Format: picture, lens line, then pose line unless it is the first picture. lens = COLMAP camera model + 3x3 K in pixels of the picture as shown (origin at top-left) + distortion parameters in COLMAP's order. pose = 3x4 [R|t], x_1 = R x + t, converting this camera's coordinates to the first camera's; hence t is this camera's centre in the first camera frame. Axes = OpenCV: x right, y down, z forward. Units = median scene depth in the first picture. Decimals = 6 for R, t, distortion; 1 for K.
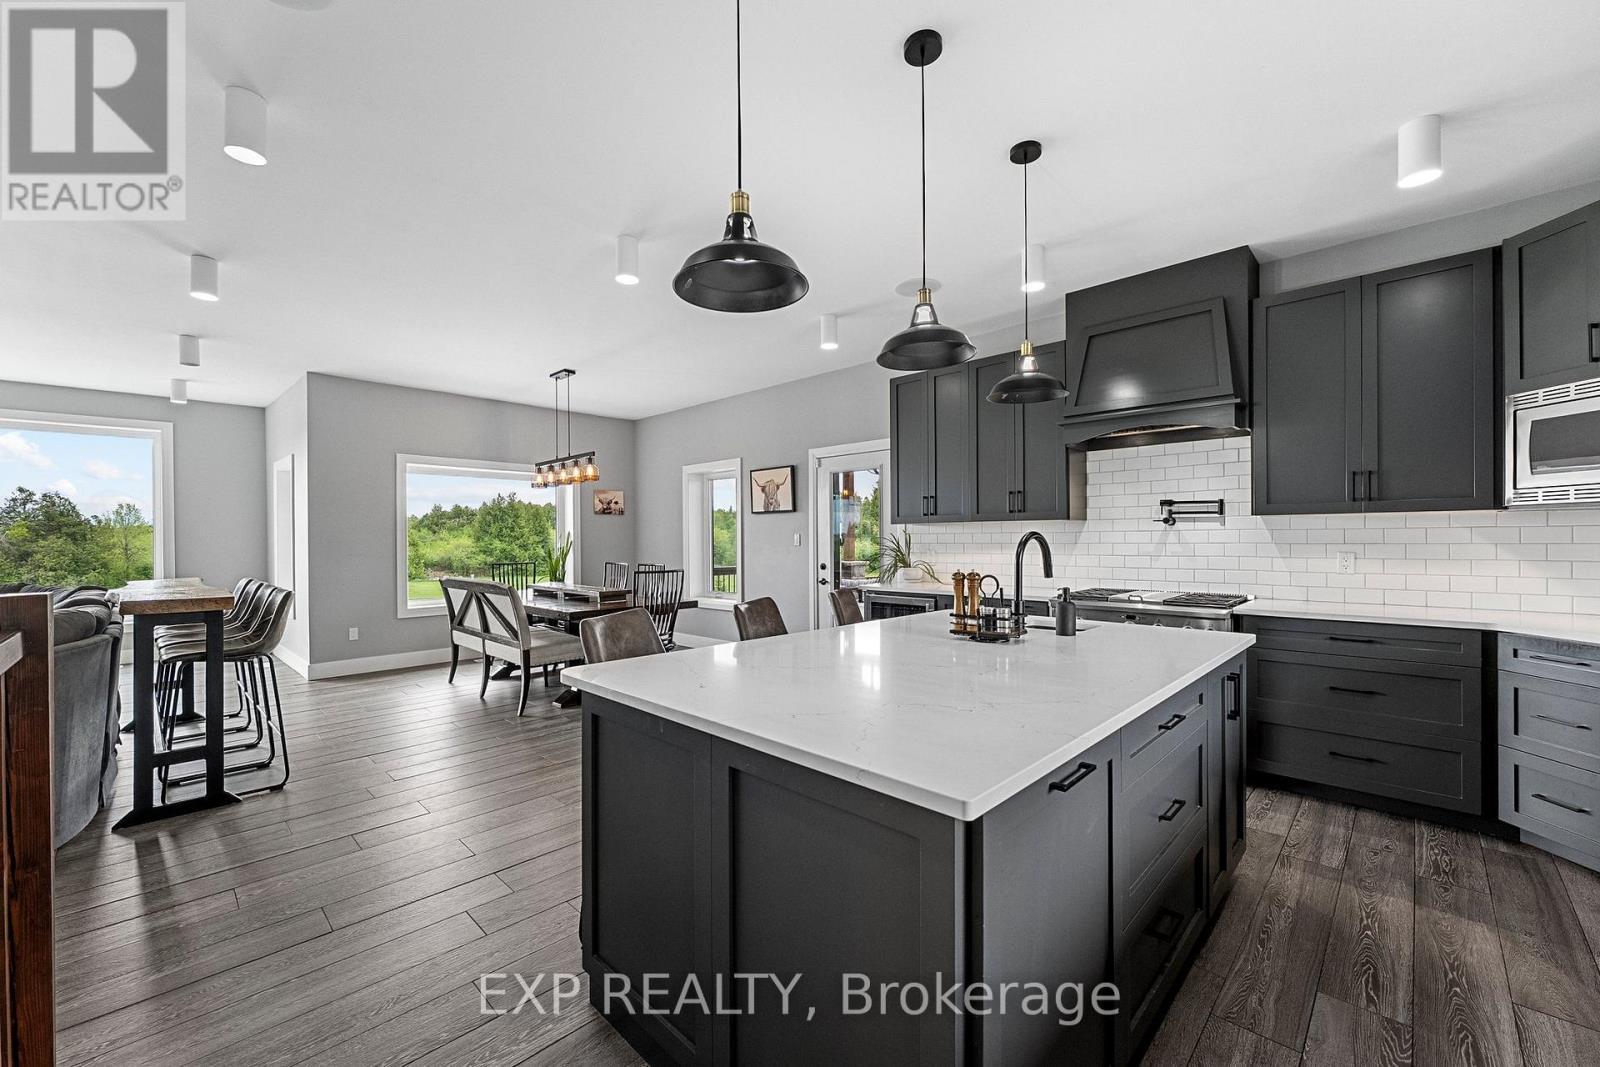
lens RADIAL K [[640.0, 0, 793.1], [0, 640.0, 538.9], [0, 0, 1]] dist [-0.001227, -0.000168]
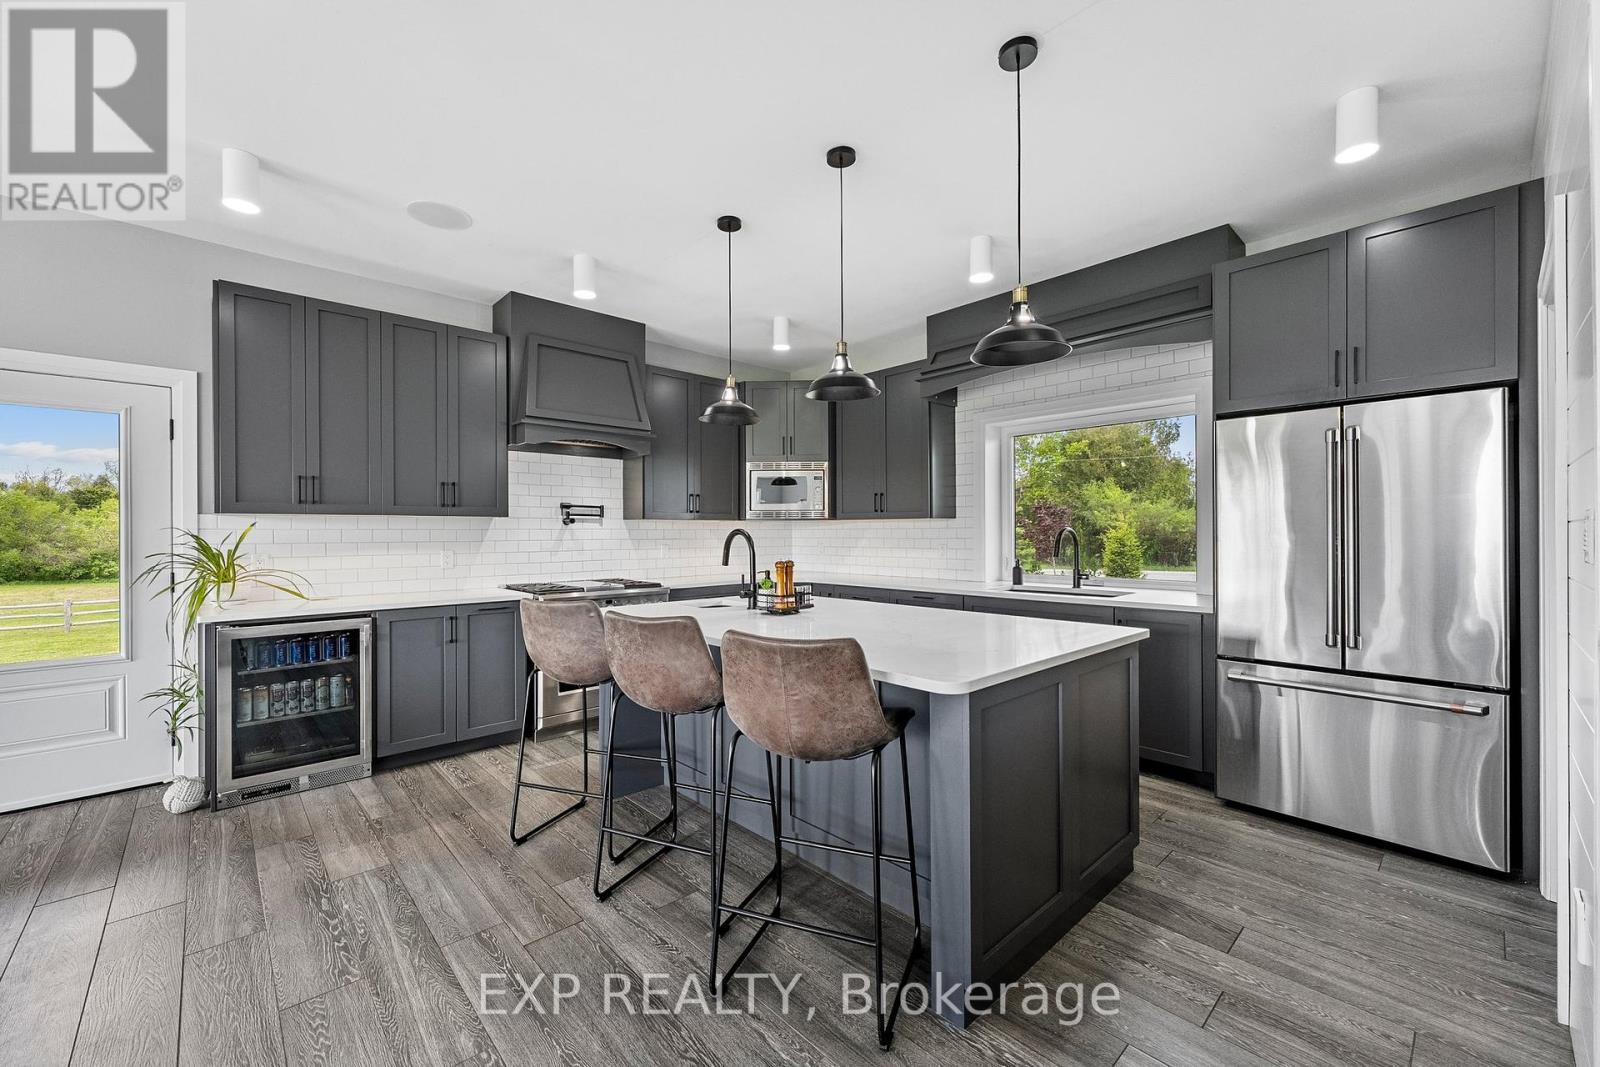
lens RADIAL K [[640.0, 0, 794.2], [0, 640.0, 535.9], [0, 0, 1]] dist [-0.001227, -0.000168]
pose [[0.049276, 0.002055, 0.998783, -0.575480], [0.004207, 0.999989, -0.002265, 0.003389], [-0.998776, 0.004314, 0.049267, 0.539858]]
